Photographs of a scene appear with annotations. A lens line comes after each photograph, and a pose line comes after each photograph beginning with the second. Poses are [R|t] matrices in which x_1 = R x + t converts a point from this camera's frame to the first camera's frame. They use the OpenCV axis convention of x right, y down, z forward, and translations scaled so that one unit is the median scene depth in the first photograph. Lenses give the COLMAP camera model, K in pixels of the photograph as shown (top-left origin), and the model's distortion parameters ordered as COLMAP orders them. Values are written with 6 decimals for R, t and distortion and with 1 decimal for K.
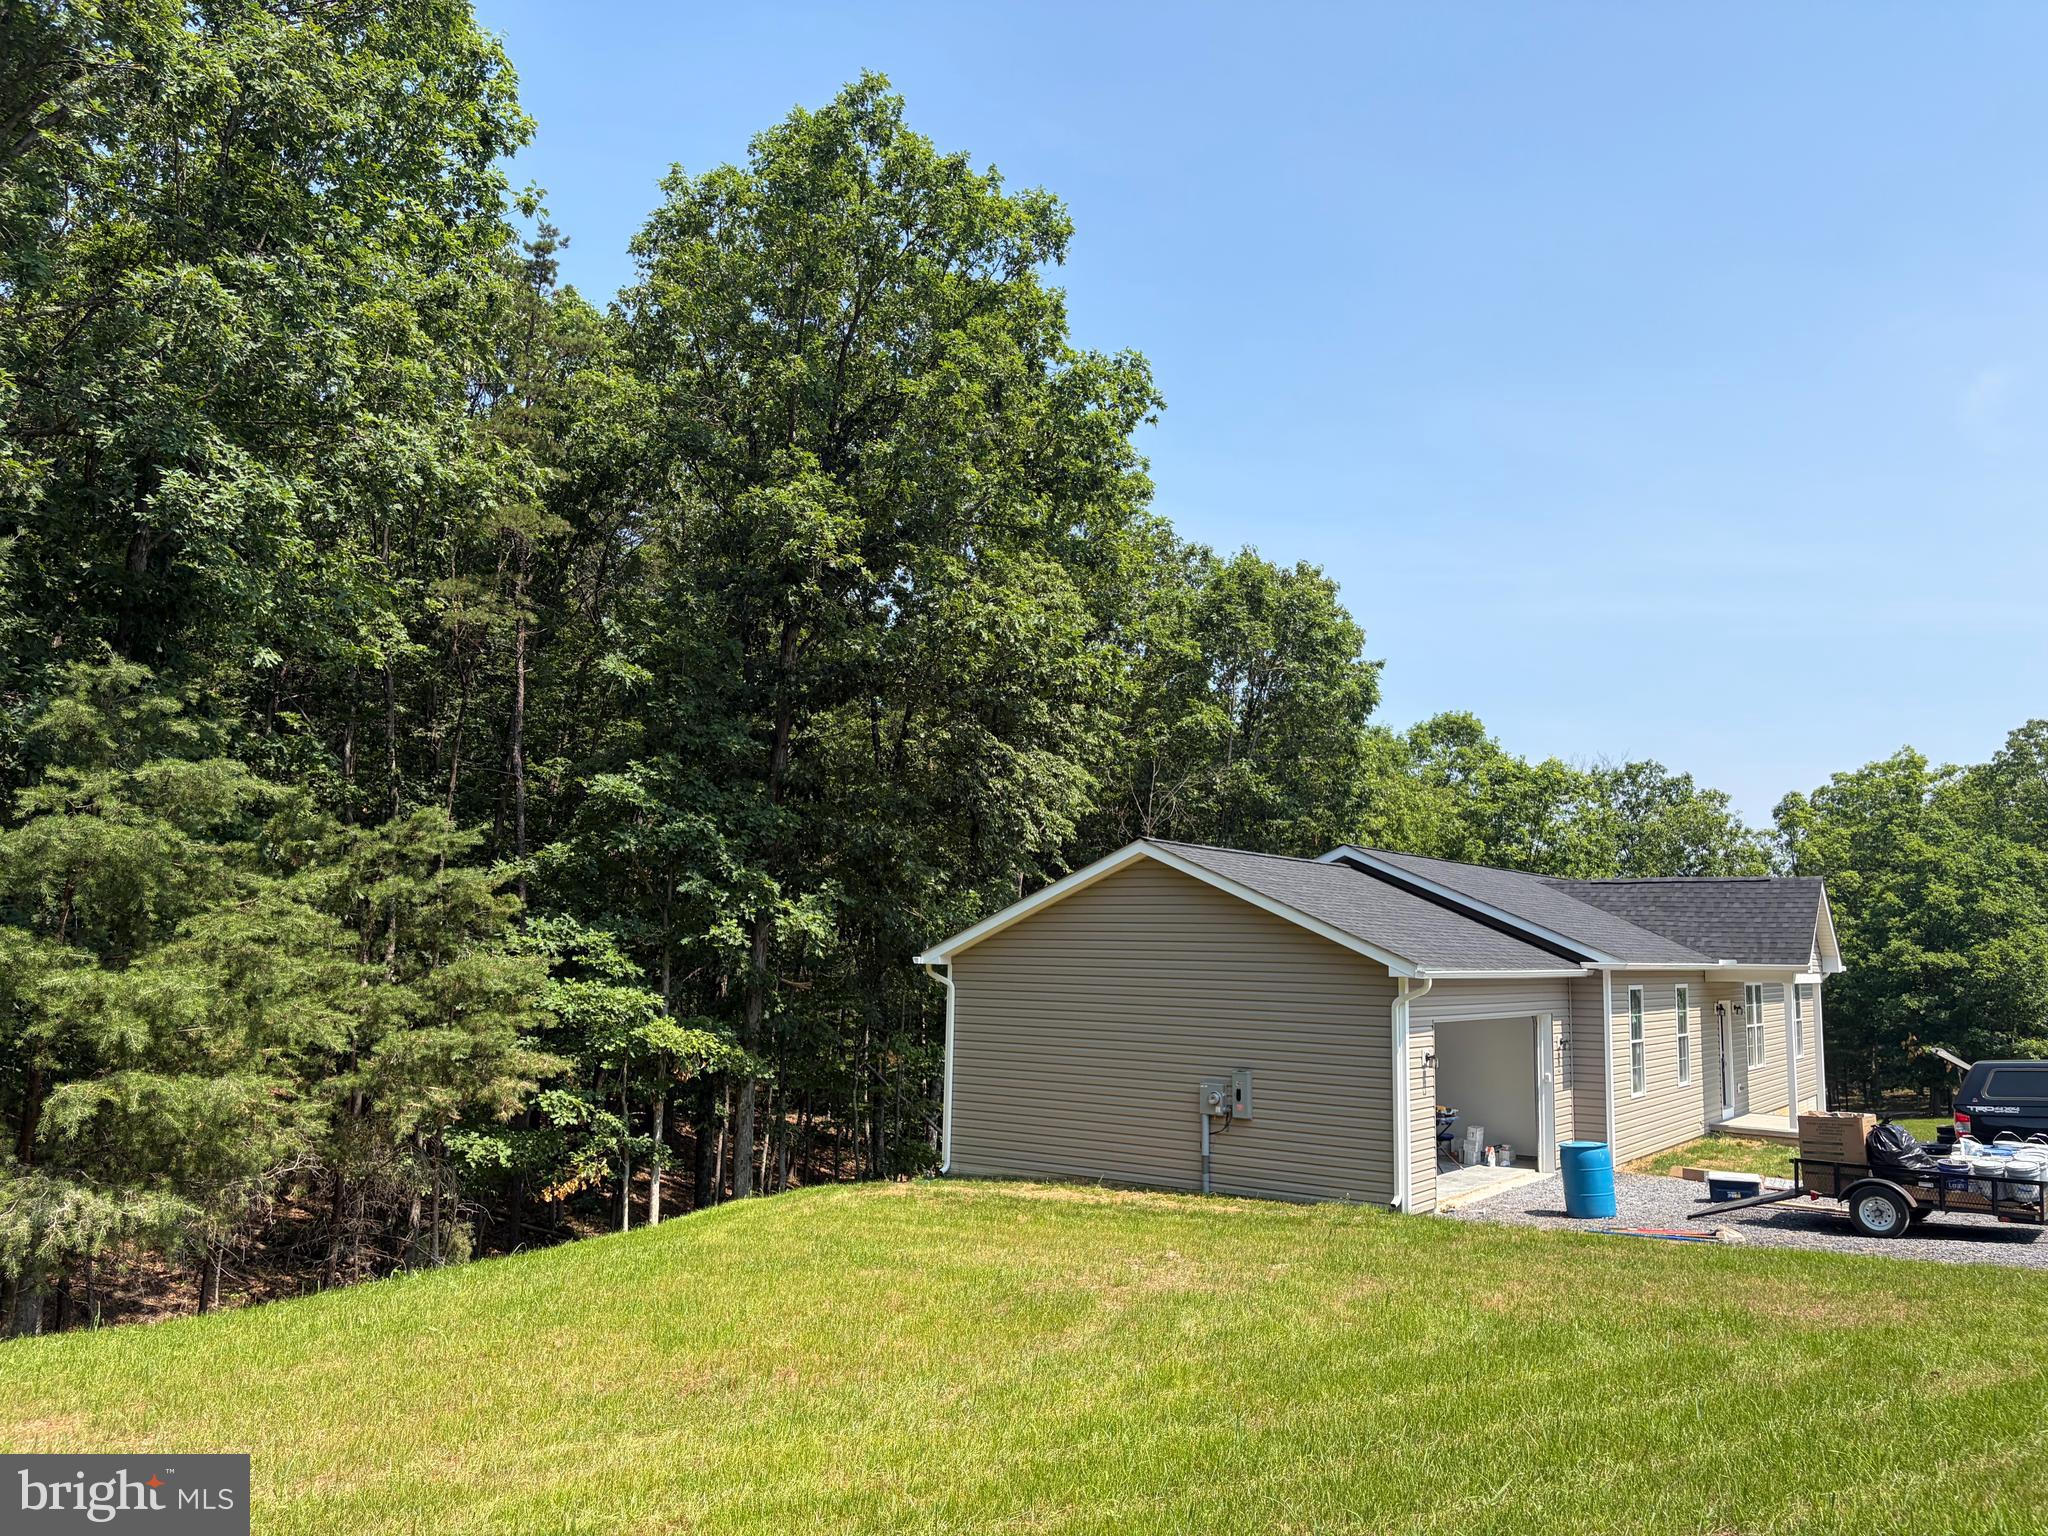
lens RADIAL K [[1528.6, 0, 1024.0], [0, 1528.6, 768.0], [0, 0, 1]] dist [0.066527, -0.077250]
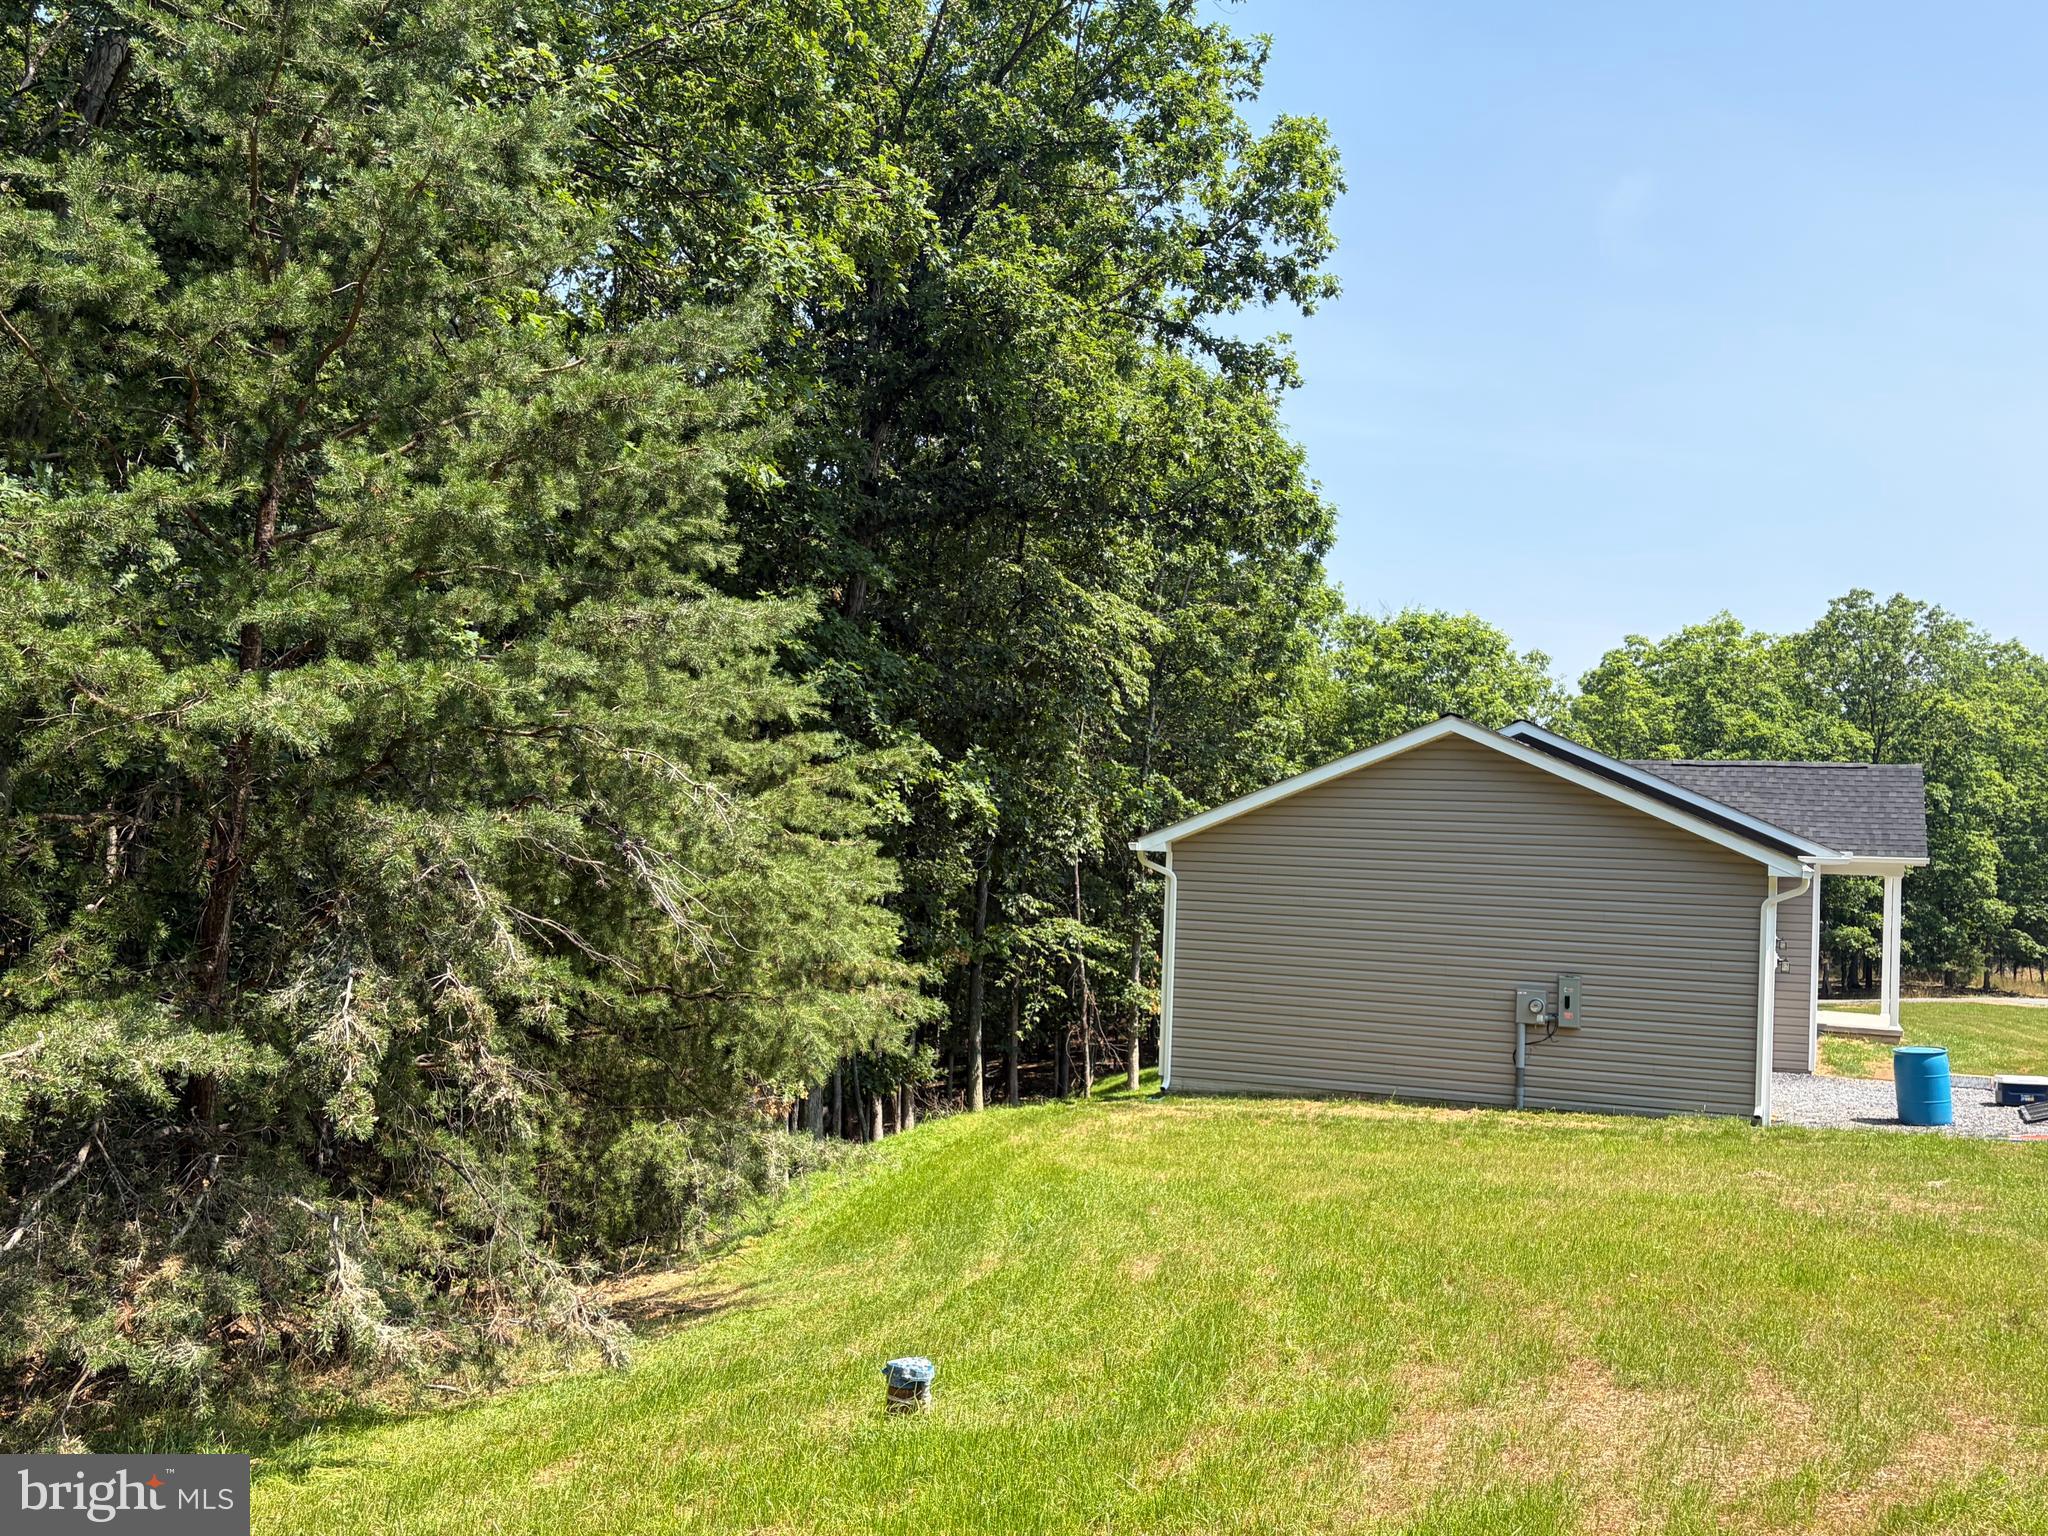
lens RADIAL K [[1881.0, 0, 1024.0], [0, 1881.0, 768.0], [0, 0, 1]] dist [0.004292, 0.011277]
pose [[0.971932, 0.024258, 0.234007, -0.373323], [-0.046460, 0.994872, 0.089837, -0.008374], [-0.230627, -0.098187, 0.968076, 0.008777]]
